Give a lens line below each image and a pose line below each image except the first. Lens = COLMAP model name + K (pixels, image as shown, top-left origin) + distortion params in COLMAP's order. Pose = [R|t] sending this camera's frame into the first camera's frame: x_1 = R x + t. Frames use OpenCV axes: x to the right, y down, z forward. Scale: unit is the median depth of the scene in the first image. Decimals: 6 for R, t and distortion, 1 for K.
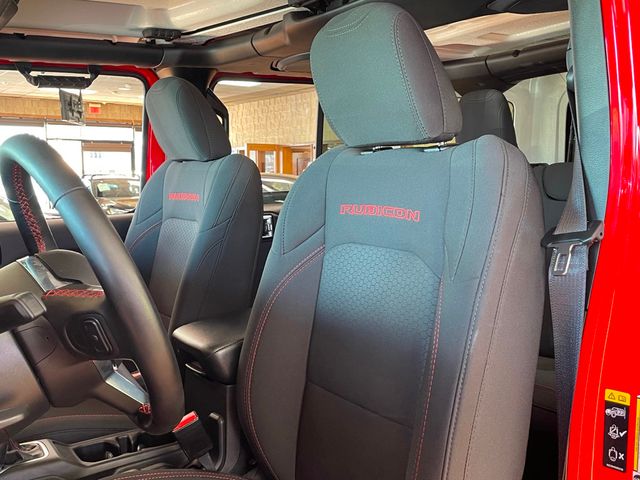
lens RADIAL K [[643.7, 0, 320.2], [0, 643.7, 238.2], [0, 0, 1]] dist [0.015268, 0.000000]
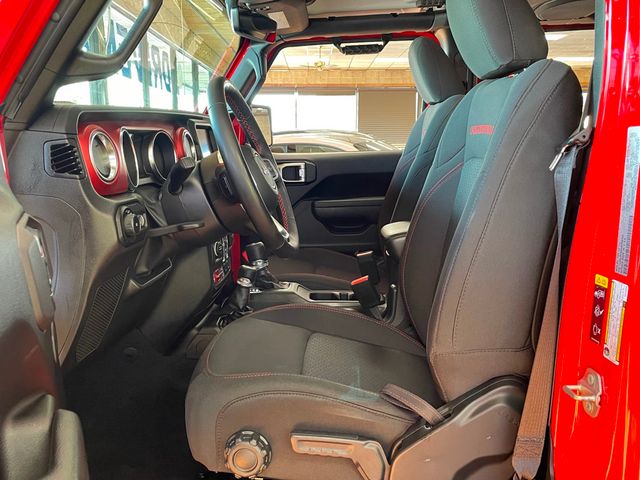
lens RADIAL K [[577.4, 0, 319.5], [0, 577.4, 241.7], [0, 0, 1]] dist [0.057332, -0.000065]
pose [[0.805197, 0.107545, -0.583173, 0.299407], [-0.059807, 0.993131, 0.100571, 0.045432], [0.589983, -0.046102, 0.806098, -0.066545]]
